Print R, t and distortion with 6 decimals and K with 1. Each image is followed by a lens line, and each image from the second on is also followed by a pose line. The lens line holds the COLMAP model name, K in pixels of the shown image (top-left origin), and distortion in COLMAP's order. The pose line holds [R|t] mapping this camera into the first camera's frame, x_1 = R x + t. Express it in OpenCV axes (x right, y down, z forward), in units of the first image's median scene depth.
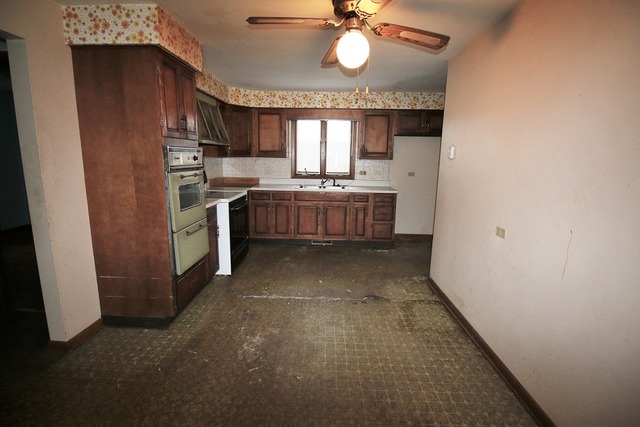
lens RADIAL K [[296.4, 0, 321.3], [0, 296.4, 211.0], [0, 0, 1]] dist [-0.011697, -0.000364]
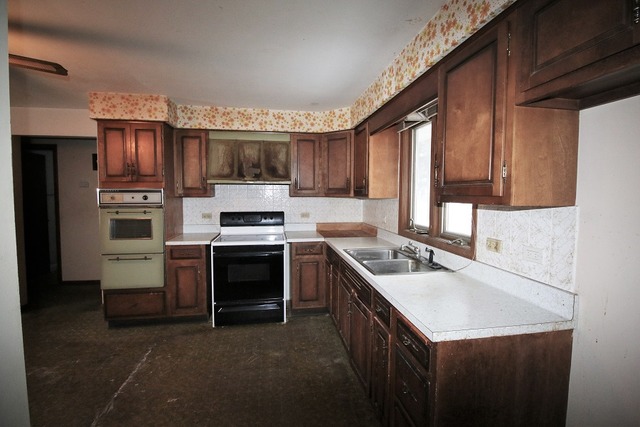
lens RADIAL K [[296.4, 0, 320.2], [0, 296.4, 211.4], [0, 0, 1]] dist [-0.011697, -0.000364]
pose [[0.180474, 0.041225, -0.982715, 0.460828], [-0.180632, 0.983517, 0.008086, -0.146163], [0.966851, 0.176051, 0.184946, 0.821944]]
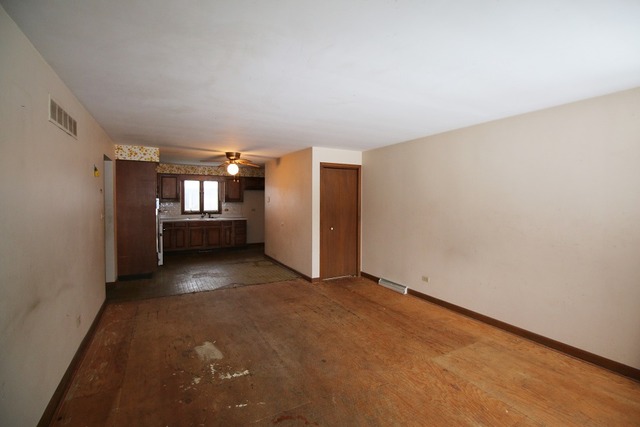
lens RADIAL K [[296.4, 0, 320.2], [0, 296.4, 210.1], [0, 0, 1]] dist [-0.011697, -0.000364]
pose [[0.871069, -0.034011, 0.489981, -0.257774], [0.106775, 0.986854, -0.121320, 0.158132], [-0.479413, 0.157996, 0.863250, -0.859492]]
